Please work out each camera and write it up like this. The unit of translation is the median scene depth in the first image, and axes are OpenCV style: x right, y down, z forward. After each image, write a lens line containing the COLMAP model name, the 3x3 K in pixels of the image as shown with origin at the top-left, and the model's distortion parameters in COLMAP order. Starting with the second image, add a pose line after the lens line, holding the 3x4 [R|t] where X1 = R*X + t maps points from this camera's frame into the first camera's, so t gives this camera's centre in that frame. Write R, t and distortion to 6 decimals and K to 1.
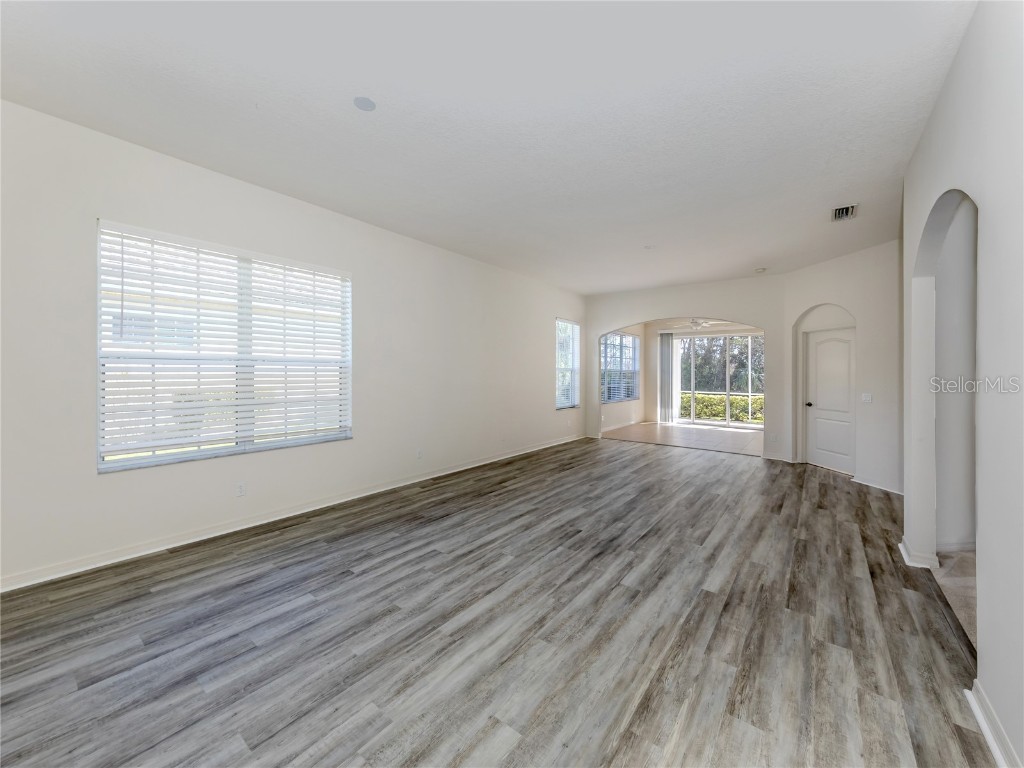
lens RADIAL K [[400.7, 0, 520.3], [0, 400.7, 369.1], [0, 0, 1]] dist [0.006370, -0.000099]
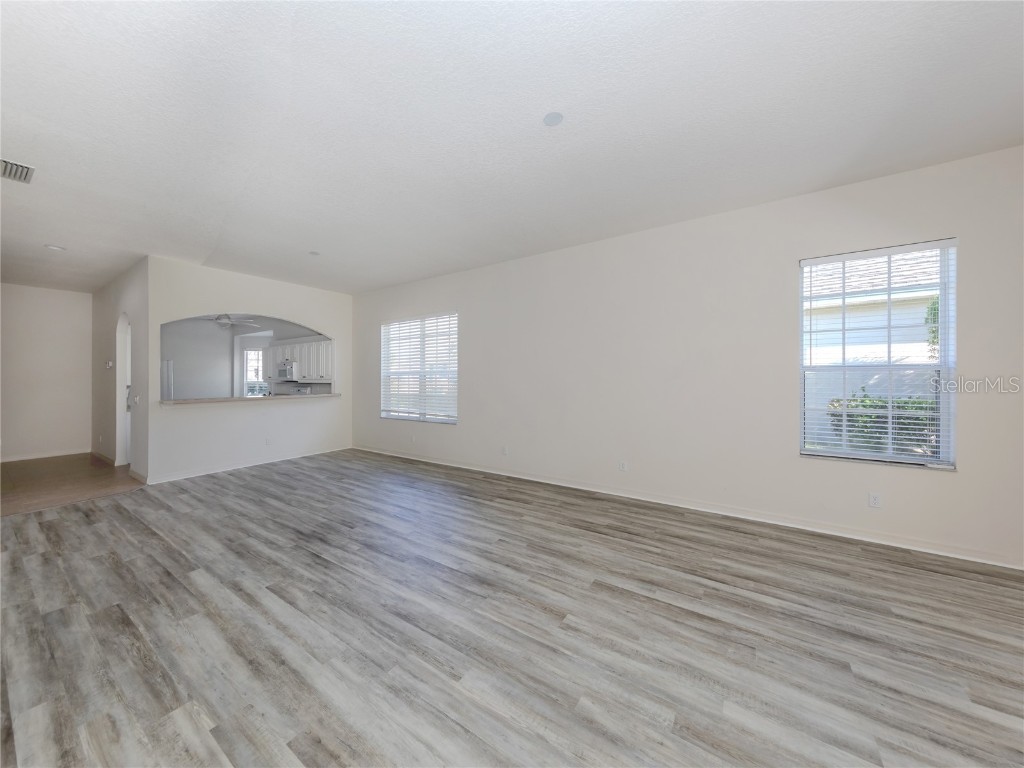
lens RADIAL K [[365.9, 0, 479.7], [0, 365.9, 378.4], [0, 0, 1]] dist [0.007373, -0.000617]
pose [[0.015567, -0.006533, -0.999857, 1.085604], [0.011643, 0.999912, -0.006353, 0.018347], [0.999811, -0.011542, 0.015641, 1.279726]]
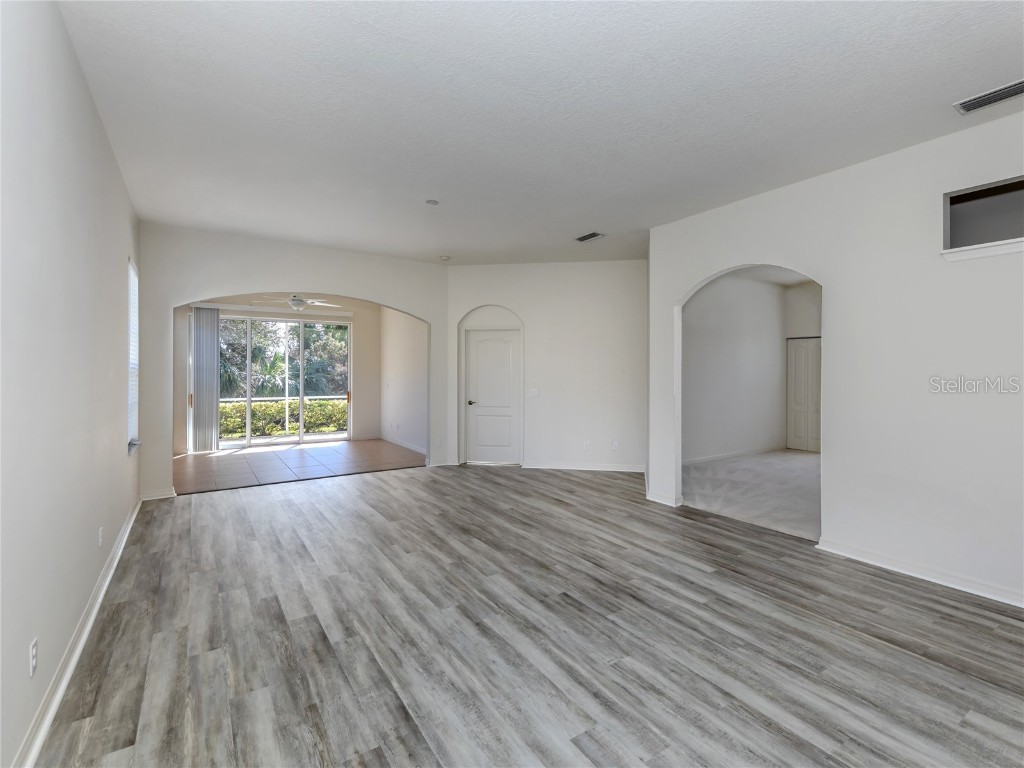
lens RADIAL K [[502.0, 0, 559.7], [0, 502.0, 385.1], [0, 0, 1]] dist [0.011058, -0.000318]
pose [[0.279616, -0.034442, 0.959494, -0.692152], [-0.004728, 0.999295, 0.037248, -0.009353], [-0.960100, -0.014952, 0.279256, 0.733301]]
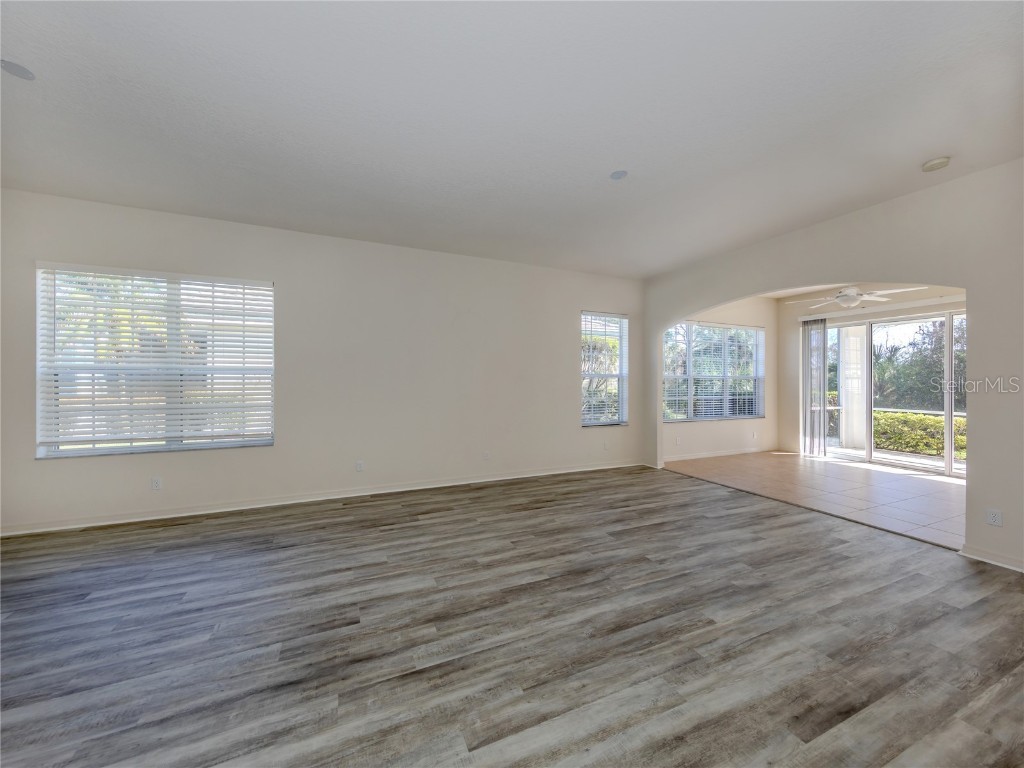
lens RADIAL K [[365.9, 0, 479.7], [0, 365.9, 378.4], [0, 0, 1]] dist [0.007373, -0.000617]
pose [[0.854676, -0.006987, -0.519115, 0.609965], [0.007567, 0.999971, -0.001000, 0.010766], [0.519107, -0.003074, 0.854704, 0.576750]]
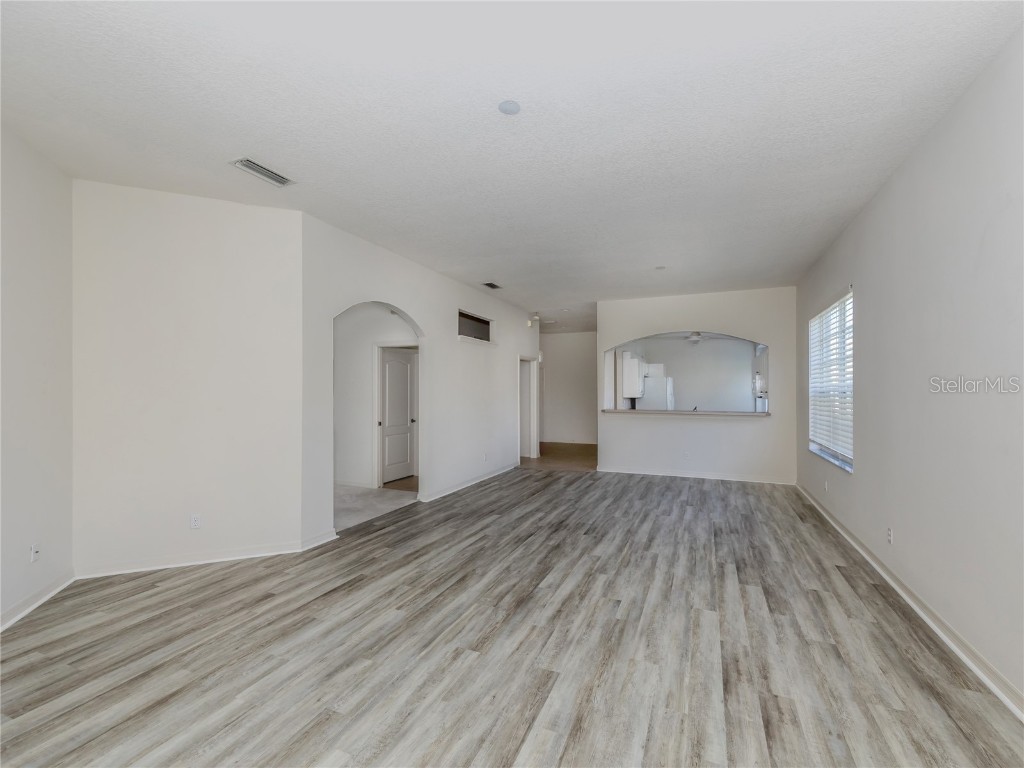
lens RADIAL K [[431.7, 0, 533.4], [0, 431.7, 387.5], [0, 0, 1]] dist [0.007075, -0.000127]
pose [[-0.961171, -0.014872, -0.275551, 0.607051], [-0.010665, 0.999803, -0.016758, 0.012942], [0.275746, -0.013168, -0.961140, 2.059453]]
